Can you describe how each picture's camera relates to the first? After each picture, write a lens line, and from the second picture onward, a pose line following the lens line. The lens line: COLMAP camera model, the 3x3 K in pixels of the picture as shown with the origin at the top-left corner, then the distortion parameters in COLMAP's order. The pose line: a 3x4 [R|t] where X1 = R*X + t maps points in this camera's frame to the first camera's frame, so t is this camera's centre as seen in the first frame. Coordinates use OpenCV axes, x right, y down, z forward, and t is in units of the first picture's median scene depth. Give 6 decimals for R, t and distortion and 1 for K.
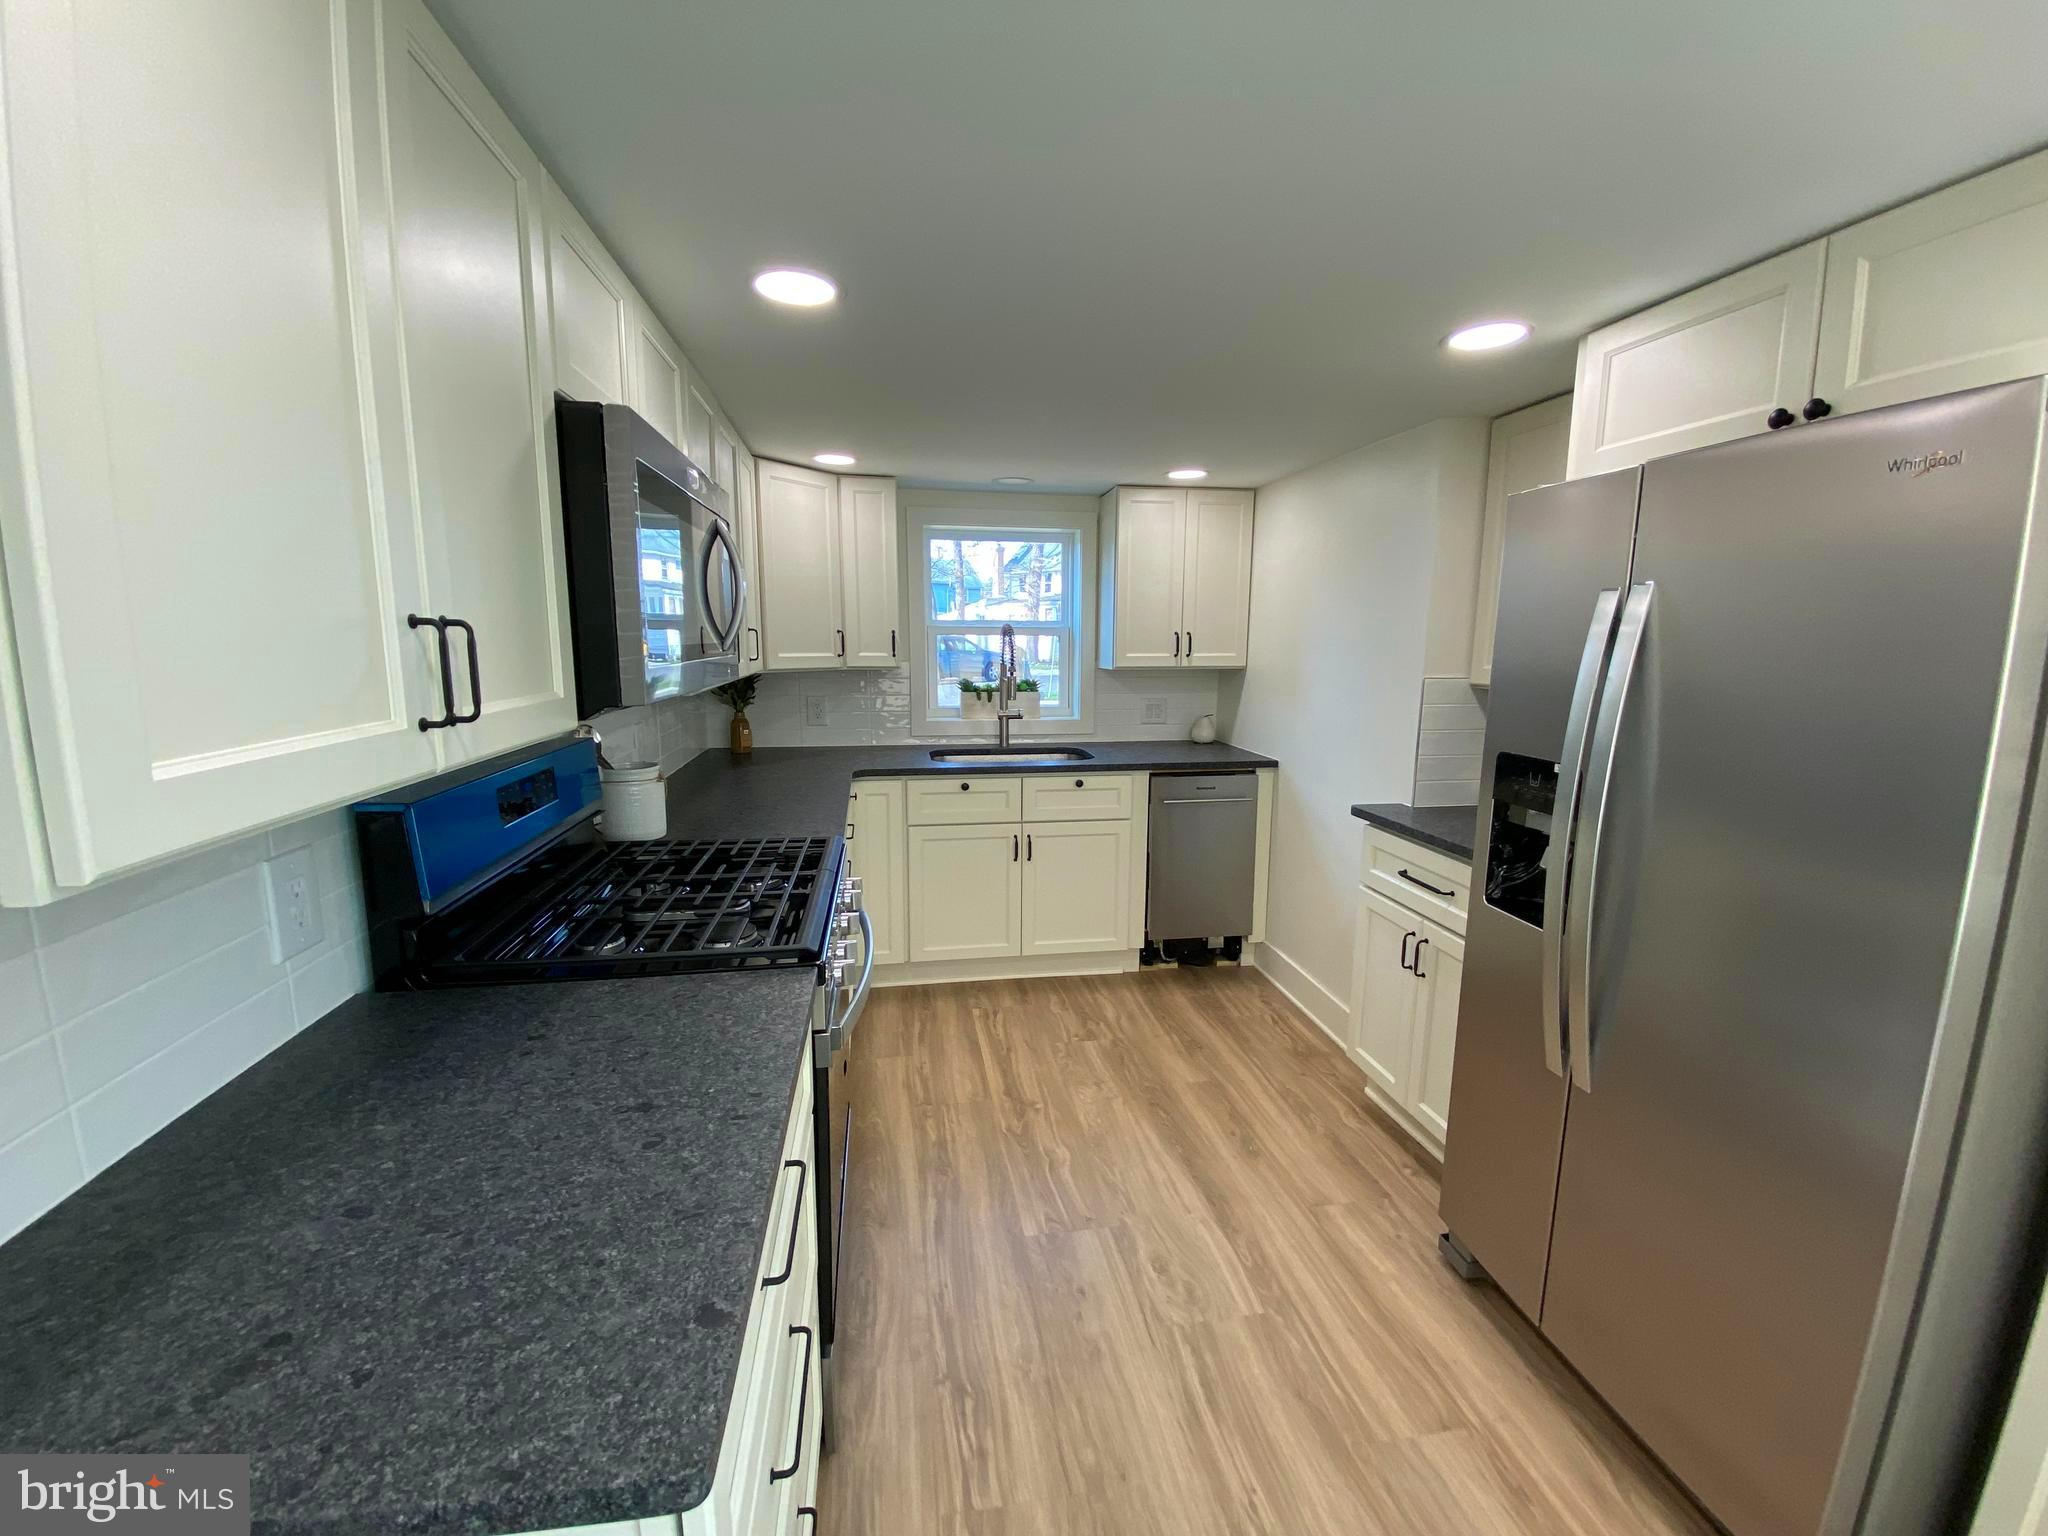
lens RADIAL K [[814.2, 0, 1031.3], [0, 814.2, 757.4], [0, 0, 1]] dist [0.000502, -0.013502]
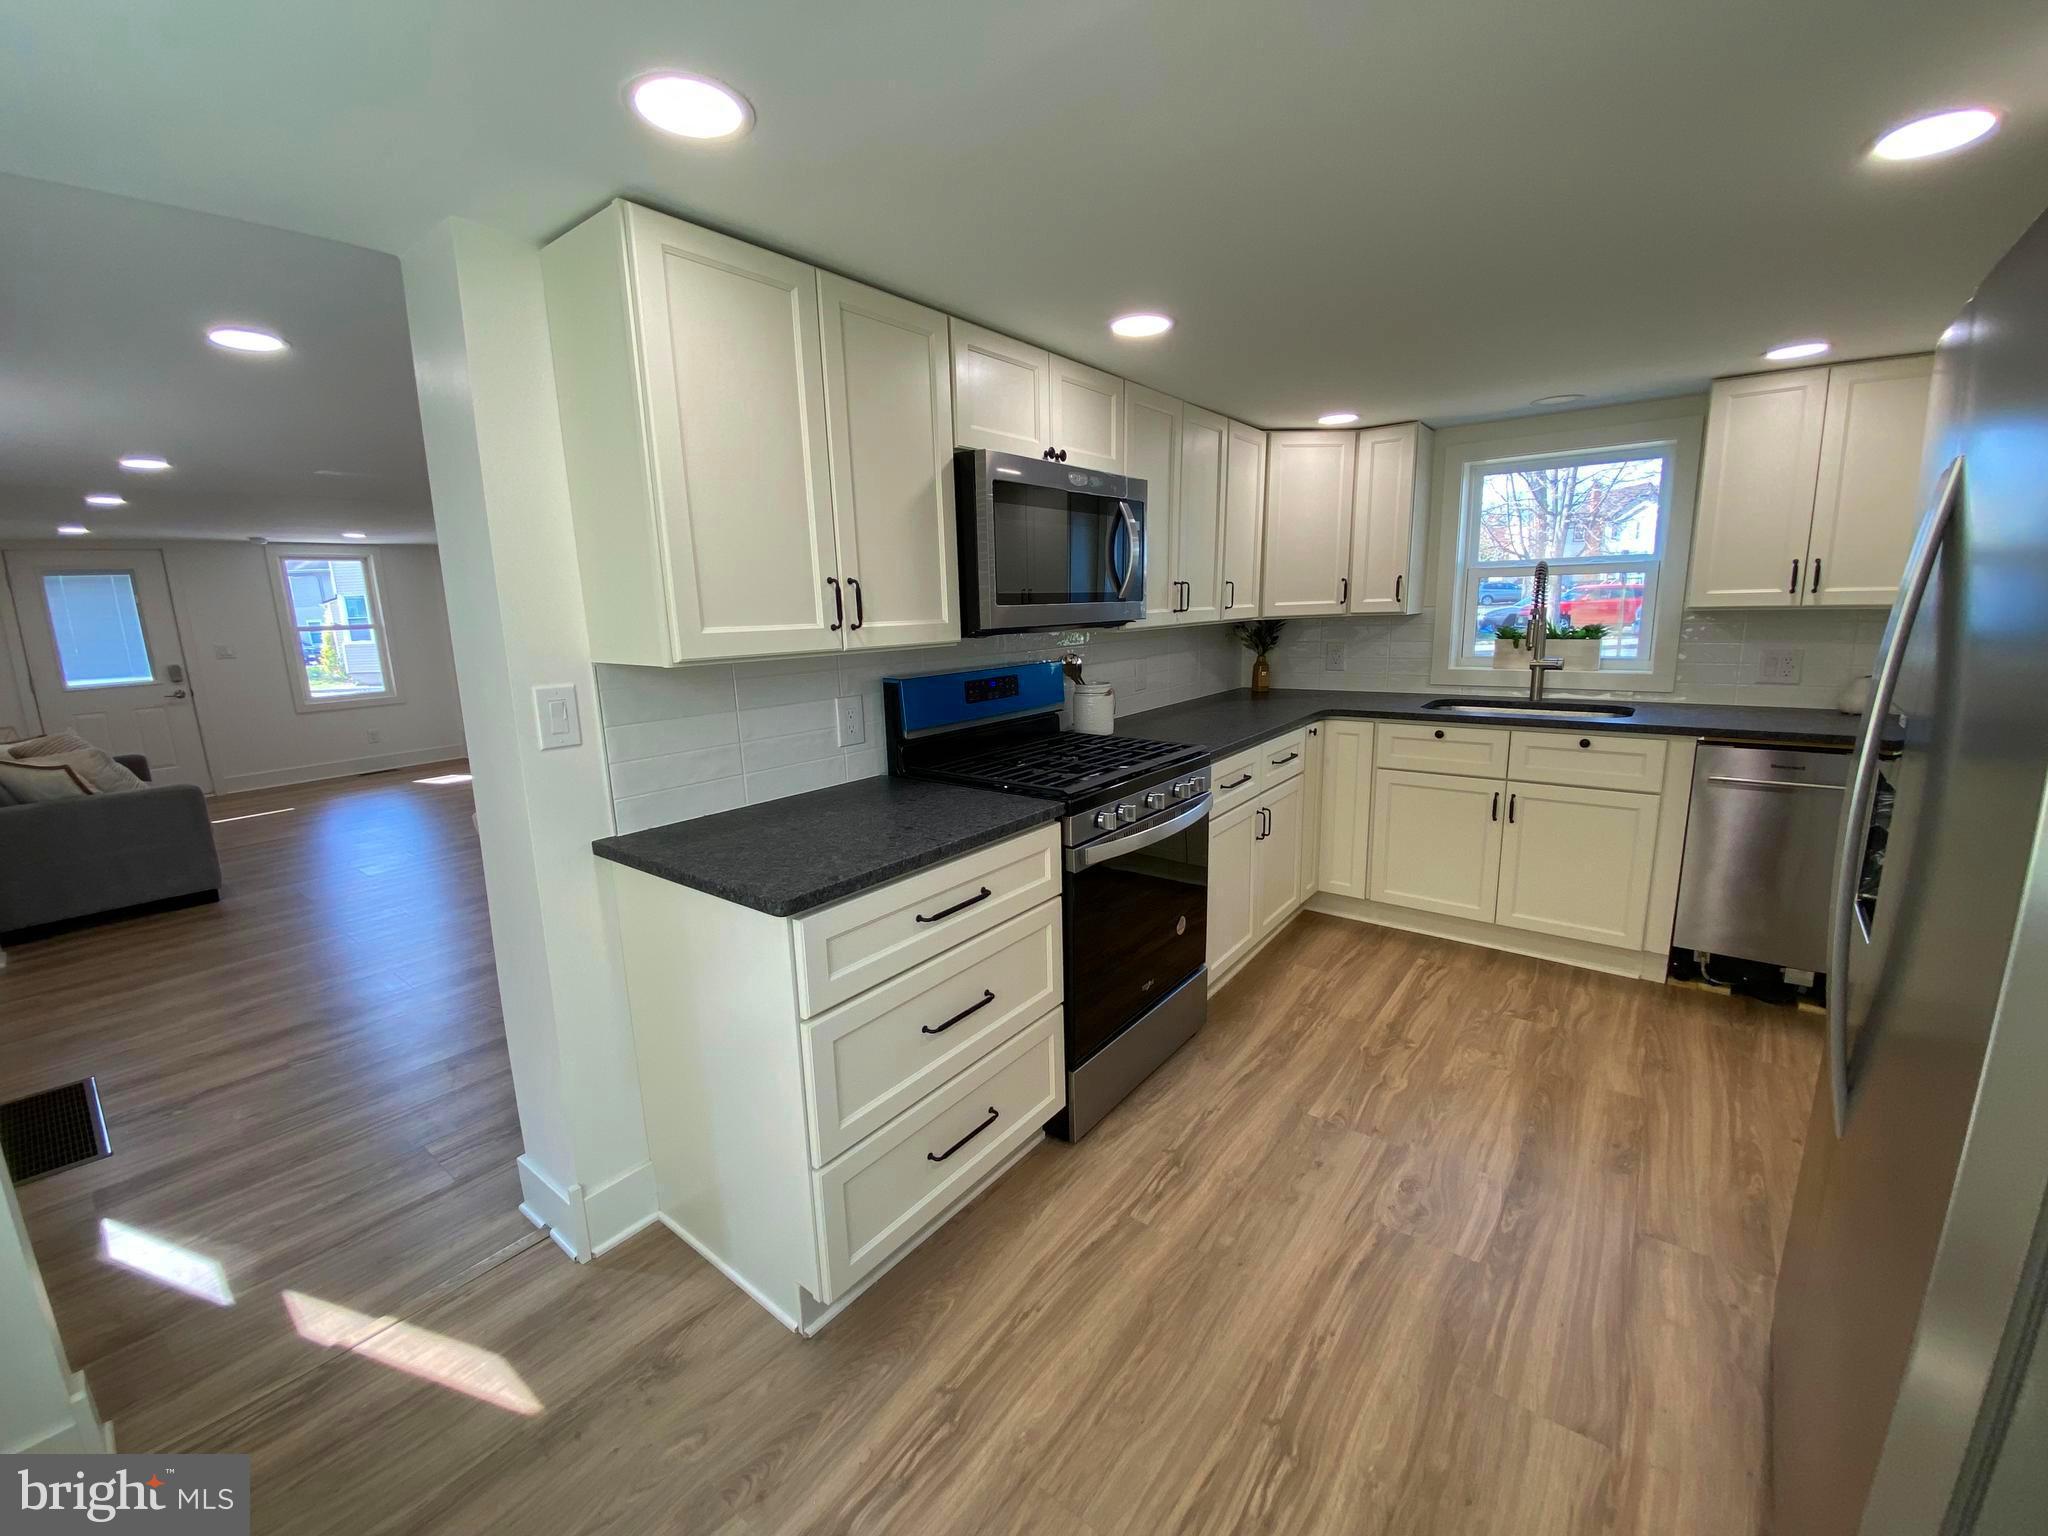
lens RADIAL K [[834.4, 0, 1024.0], [0, 834.4, 768.0], [0, 0, 1]] dist [0.003601, -0.016434]
pose [[0.673676, 0.113459, -0.730265, 0.453484], [-0.073454, 0.993532, 0.086600, 0.037640], [0.735367, -0.004699, 0.677653, -0.057727]]
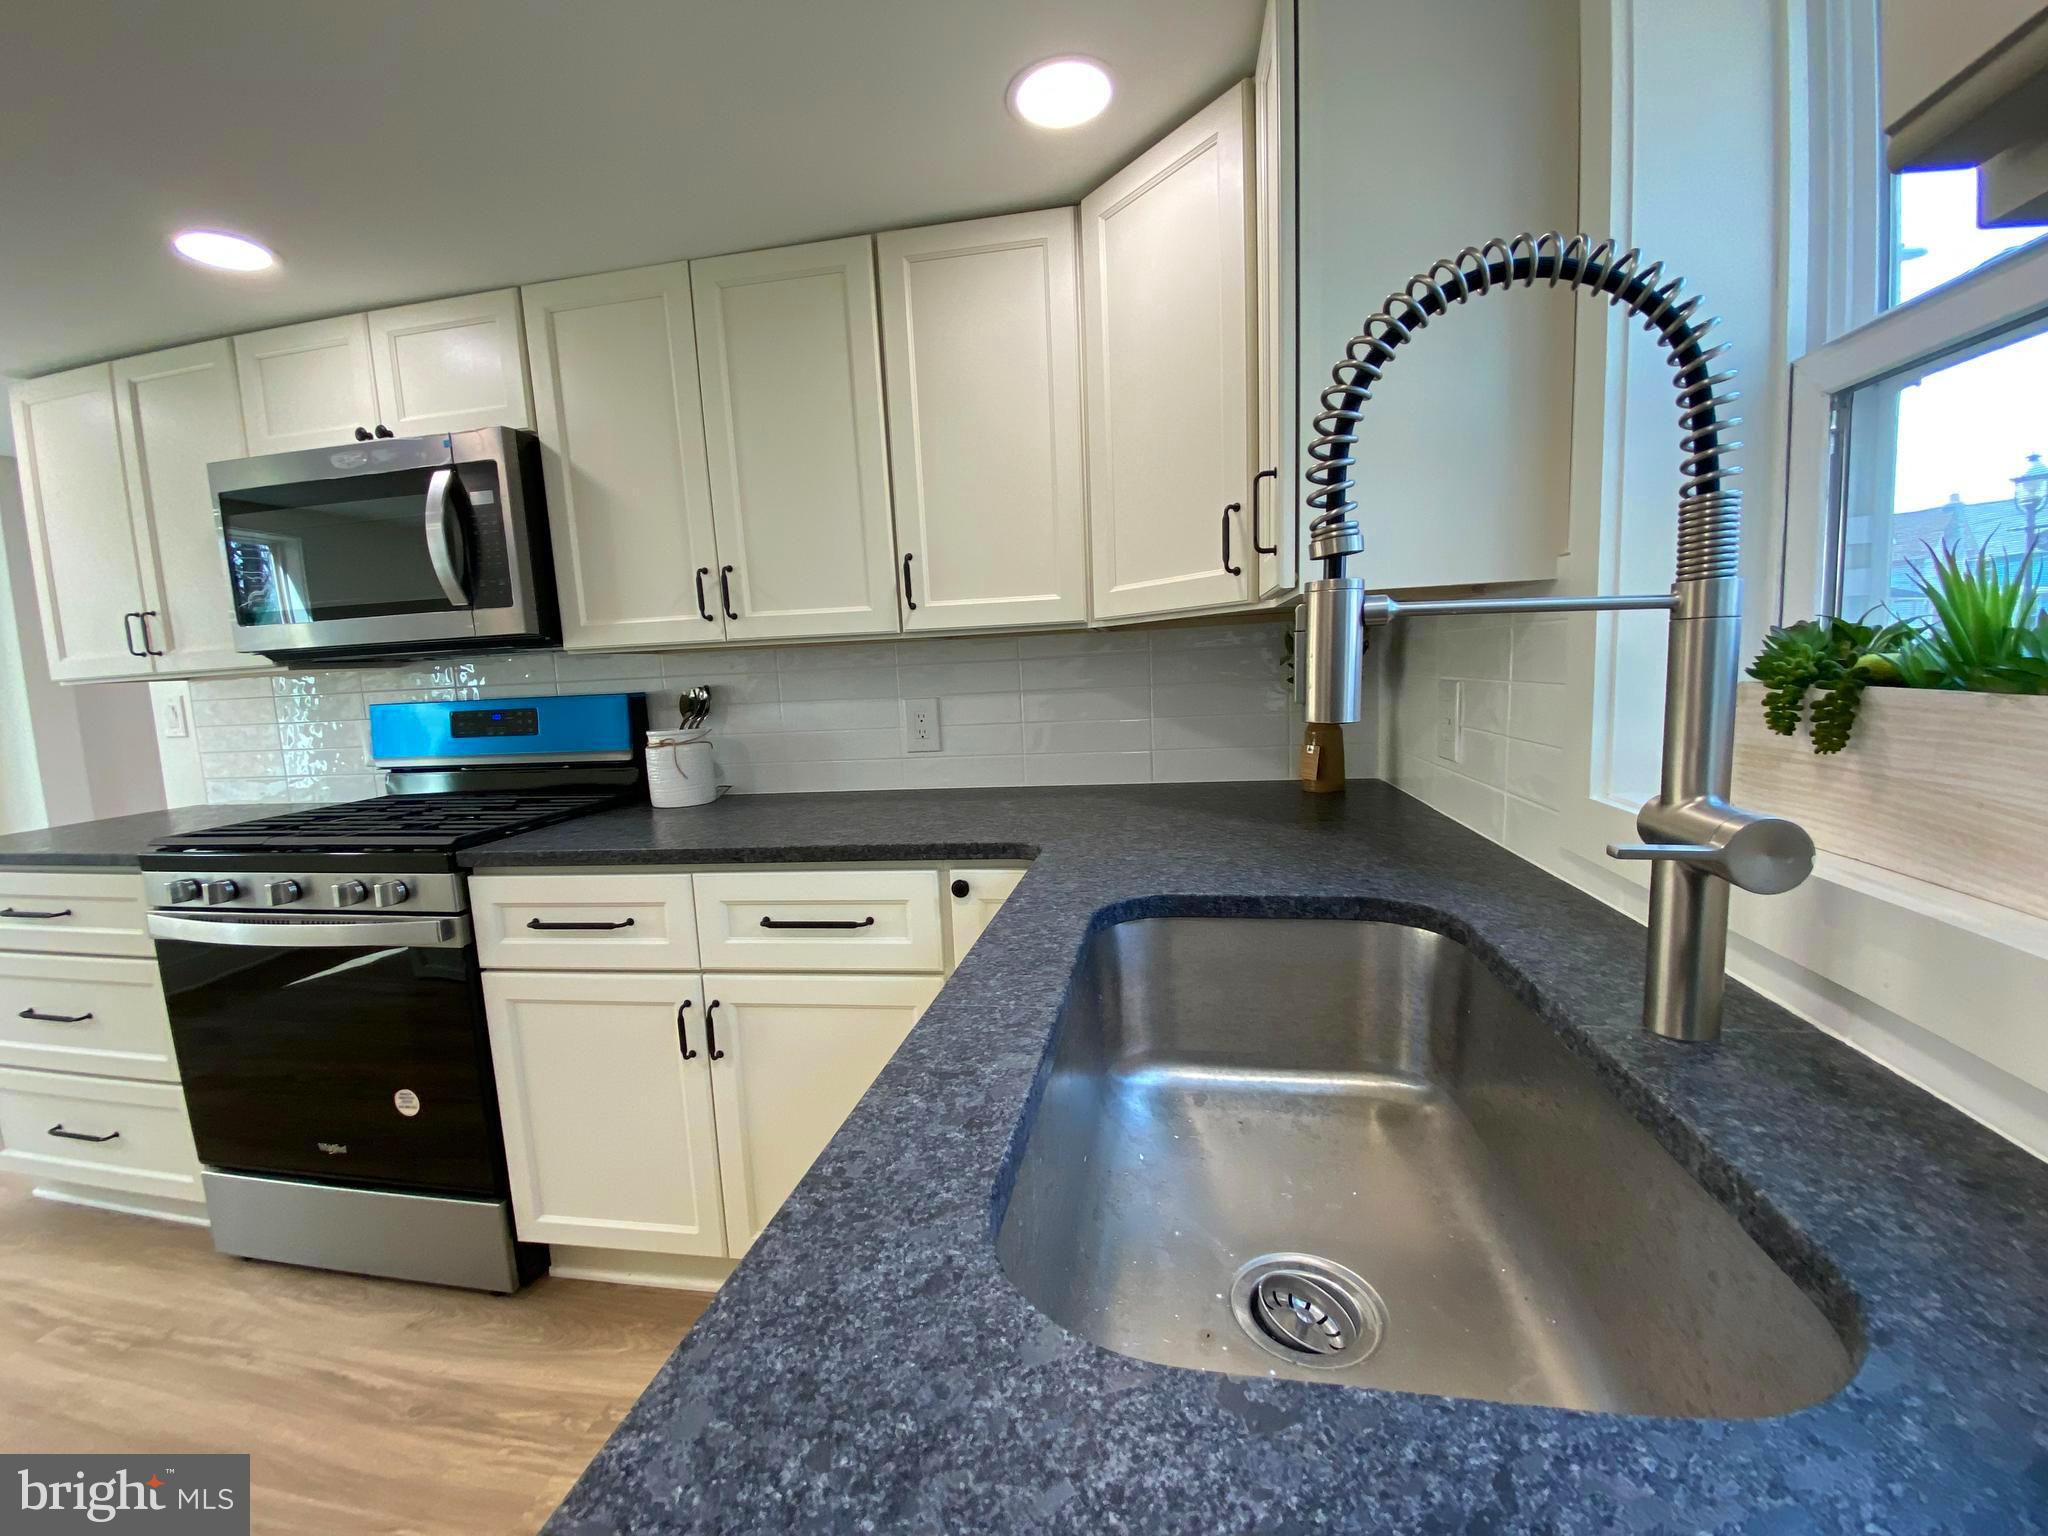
lens RADIAL K [[814.2, 0, 1031.3], [0, 814.2, 757.4], [0, 0, 1]] dist [0.000502, -0.013502]
pose [[-0.328226, 0.124513, -0.936357, 0.252414], [-0.095770, 0.981780, 0.164123, -0.140198], [0.939732, 0.143545, -0.310321, 1.551264]]
